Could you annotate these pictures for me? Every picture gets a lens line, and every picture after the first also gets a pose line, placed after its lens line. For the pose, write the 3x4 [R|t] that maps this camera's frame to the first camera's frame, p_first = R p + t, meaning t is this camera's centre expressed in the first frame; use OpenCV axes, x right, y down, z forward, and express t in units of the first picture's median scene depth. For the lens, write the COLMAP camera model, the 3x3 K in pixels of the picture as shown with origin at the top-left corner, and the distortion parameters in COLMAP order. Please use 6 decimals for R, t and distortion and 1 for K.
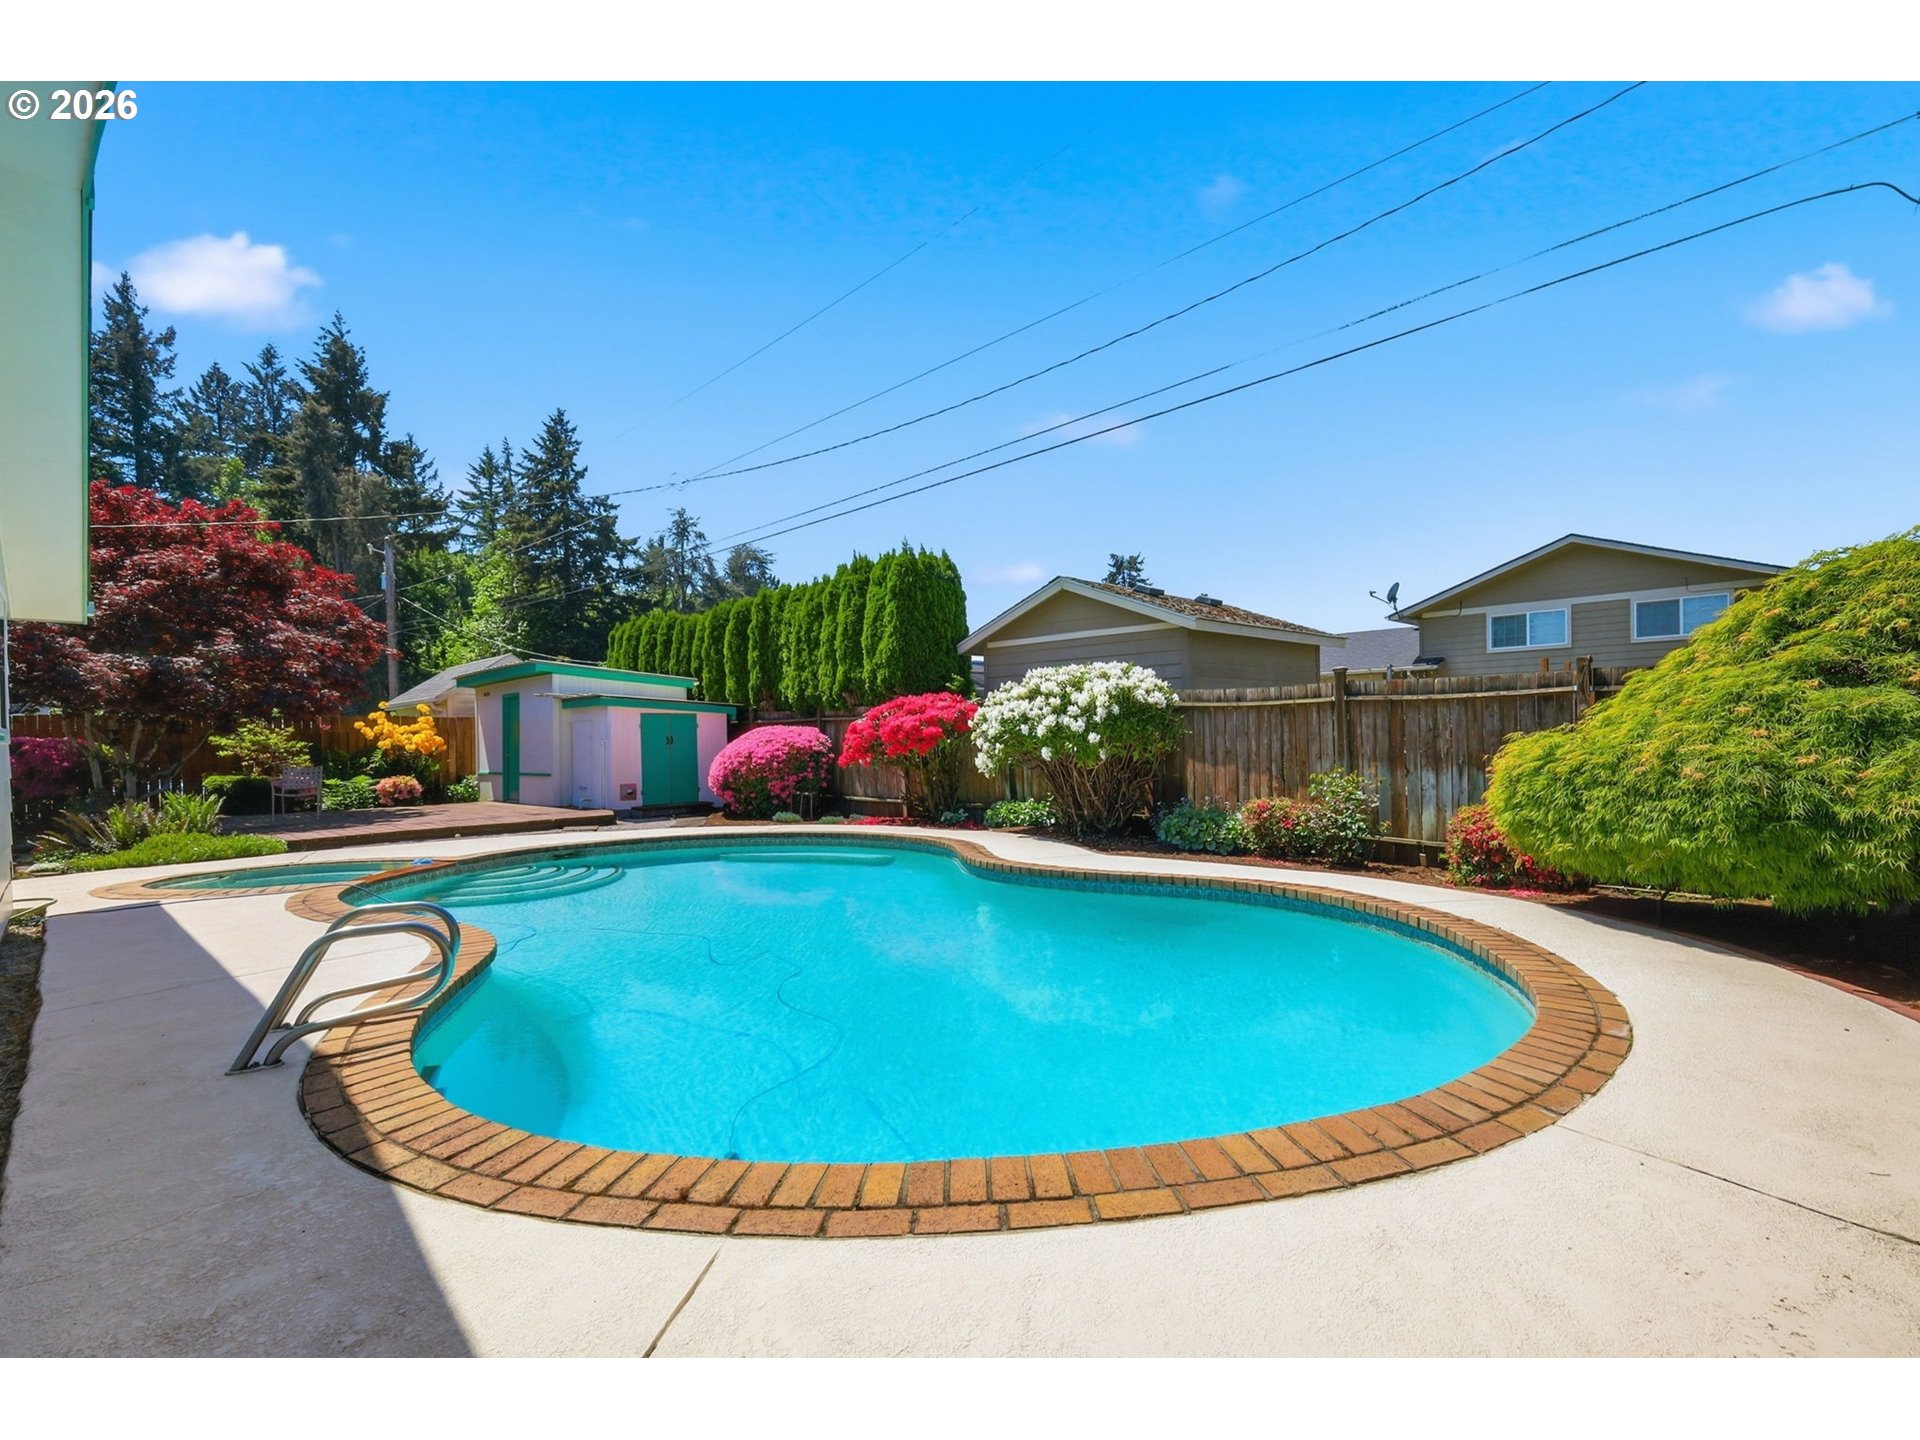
lens RADIAL K [[886.1, 0, 1000.6], [0, 886.1, 750.9], [0, 0, 1]] dist [0.001332, -0.000020]
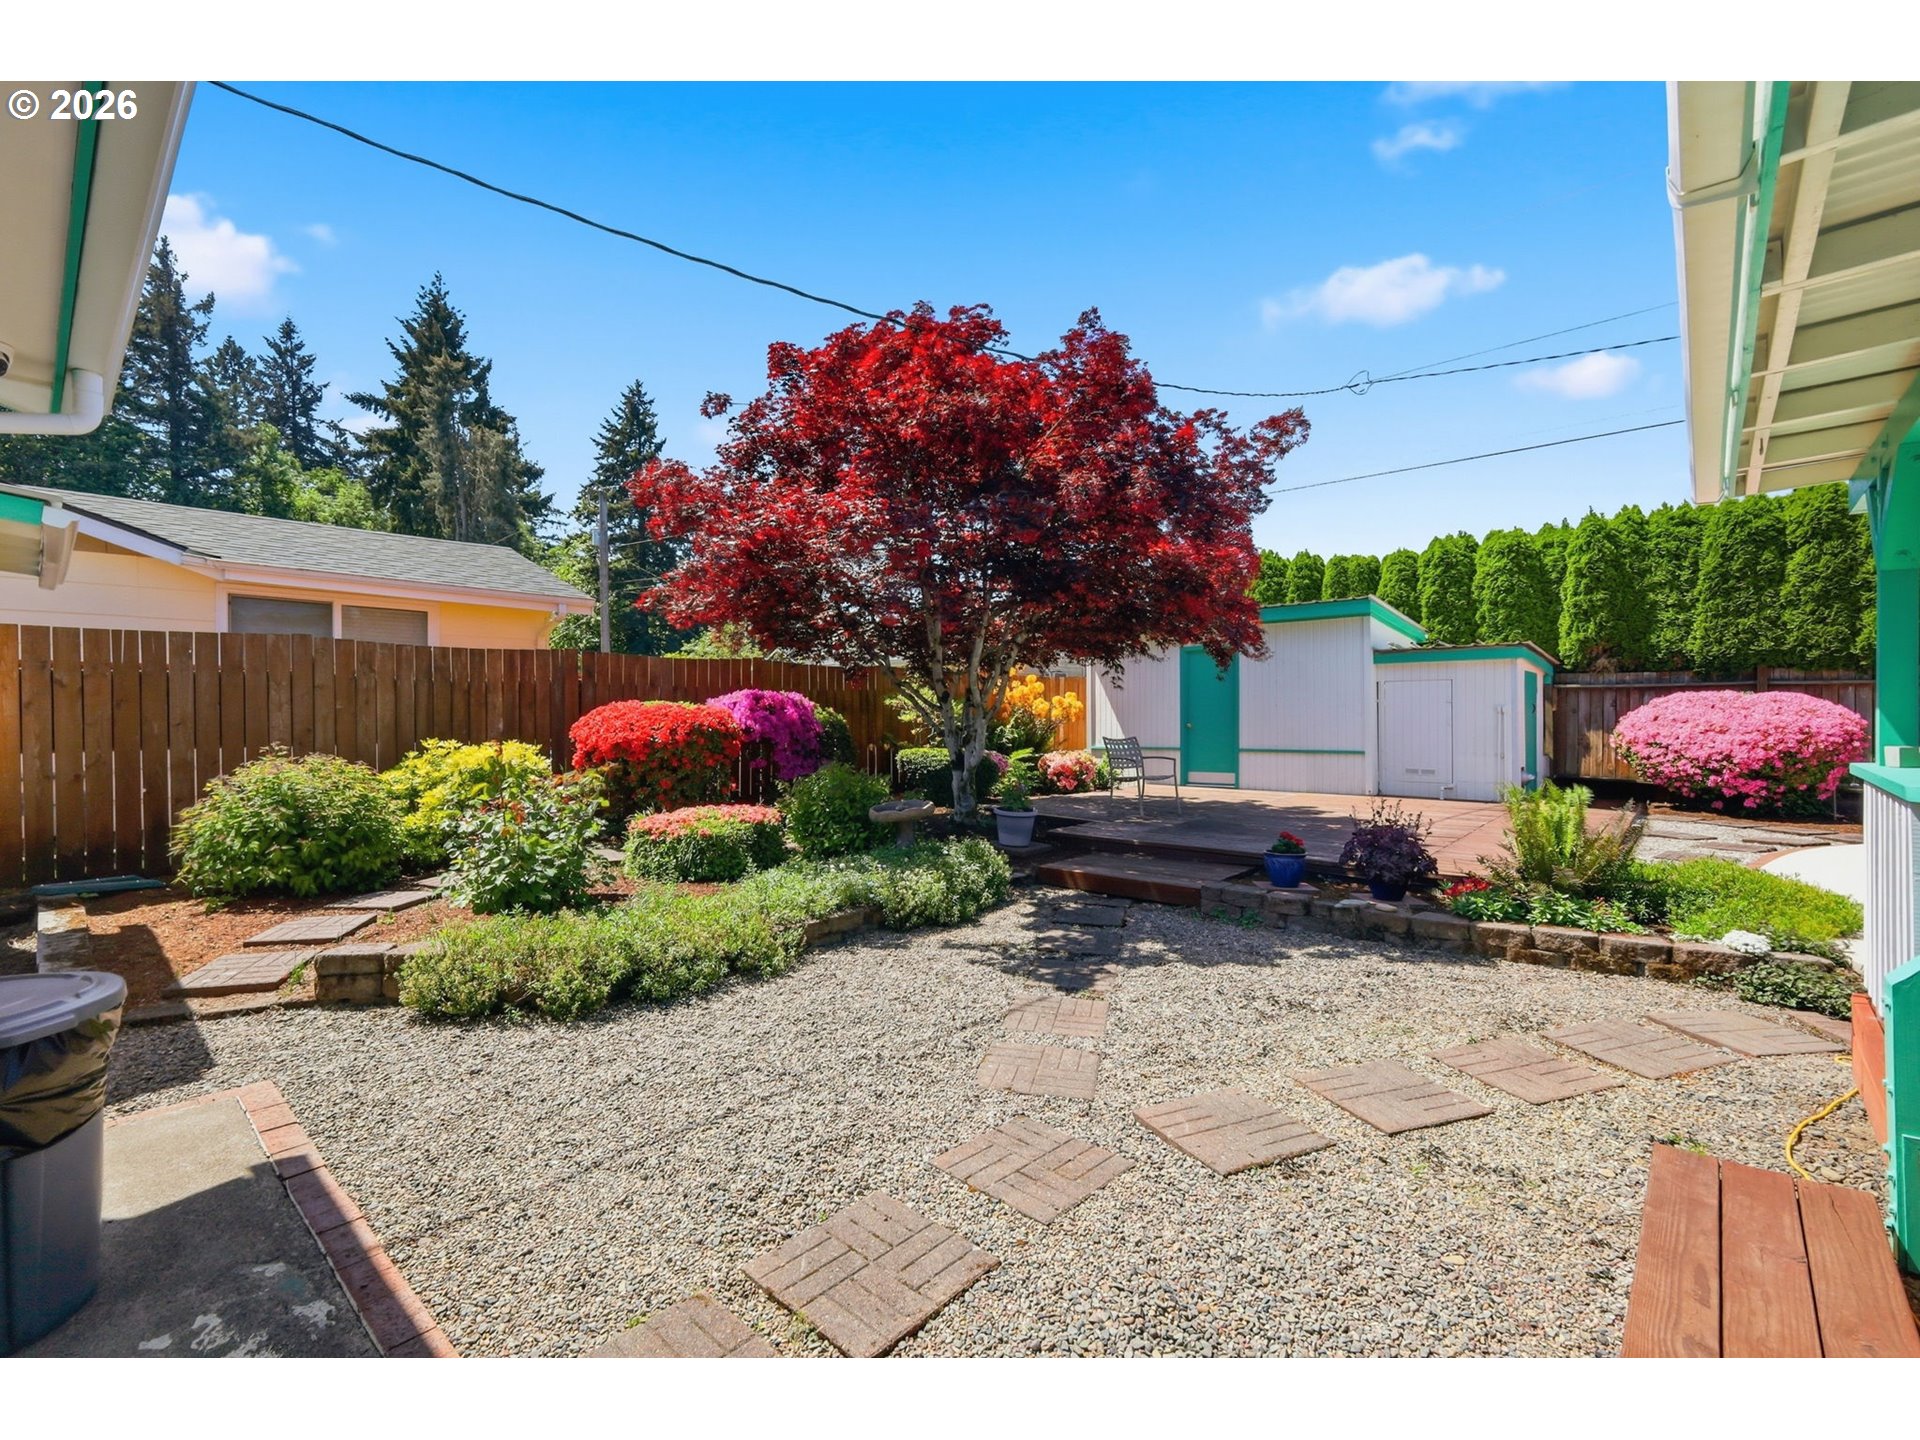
lens RADIAL K [[834.8, 0, 958.7], [0, 834.8, 715.6], [0, 0, 1]] dist [-0.001322, 0.000405]
pose [[0.999330, 0.013207, 0.034138, -0.177812], [-0.012620, 0.999770, -0.017357, 0.002660], [-0.034359, 0.016915, 0.999266, 0.062002]]
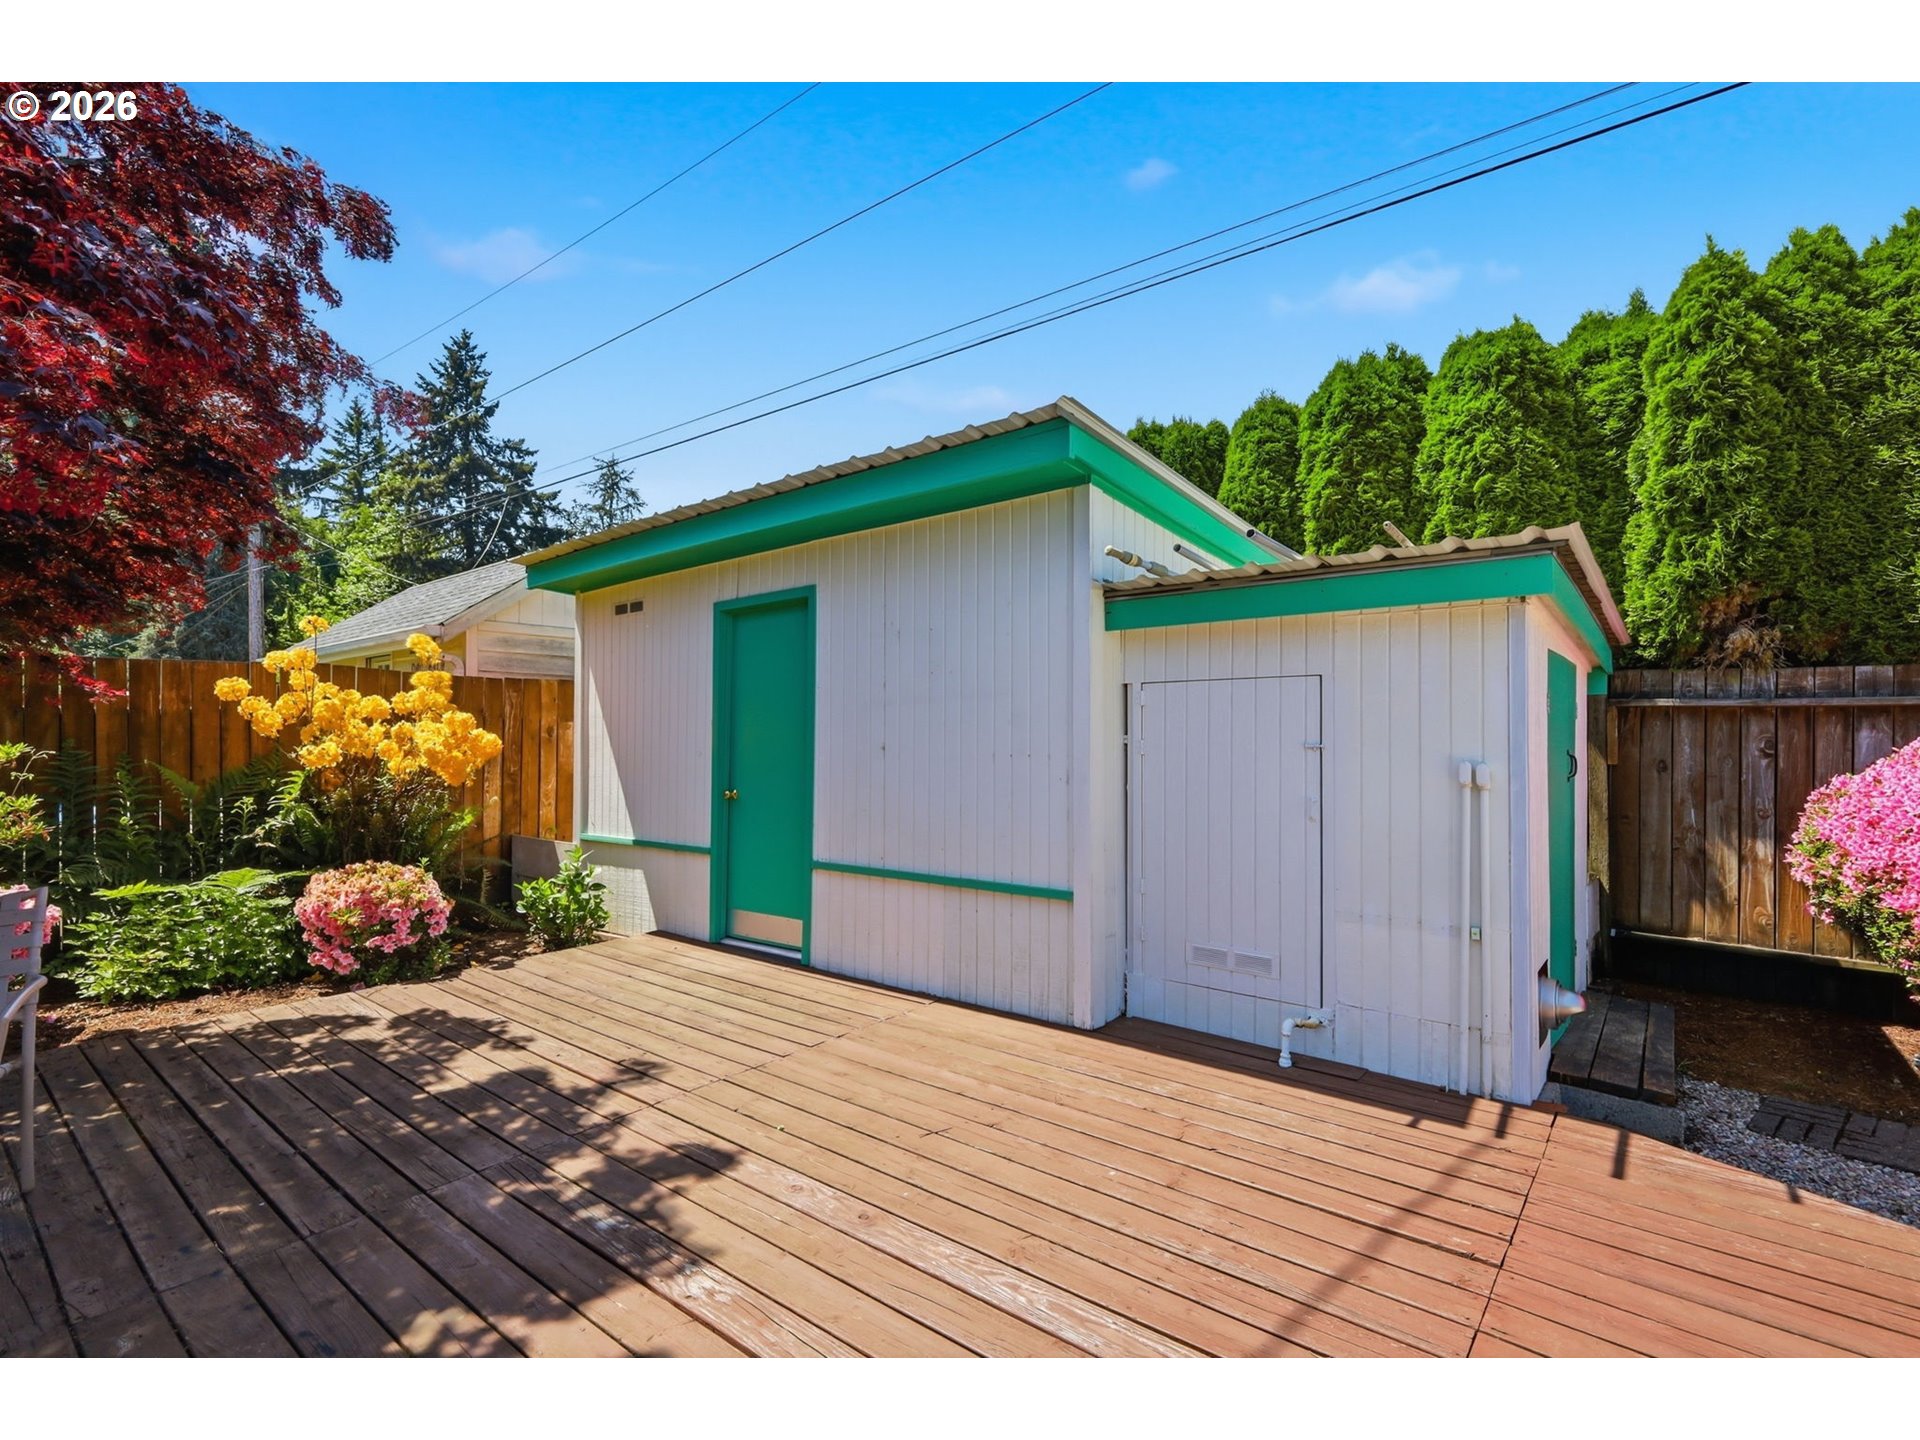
lens RADIAL K [[905.7, 0, 951.9], [0, 905.7, 739.3], [0, 0, 1]] dist [-0.000561, 0.000284]
pose [[0.997138, 0.017913, 0.073456, -0.113377], [-0.016689, 0.999712, -0.017234, -0.002398], [-0.073743, 0.015959, 0.997150, 0.152764]]
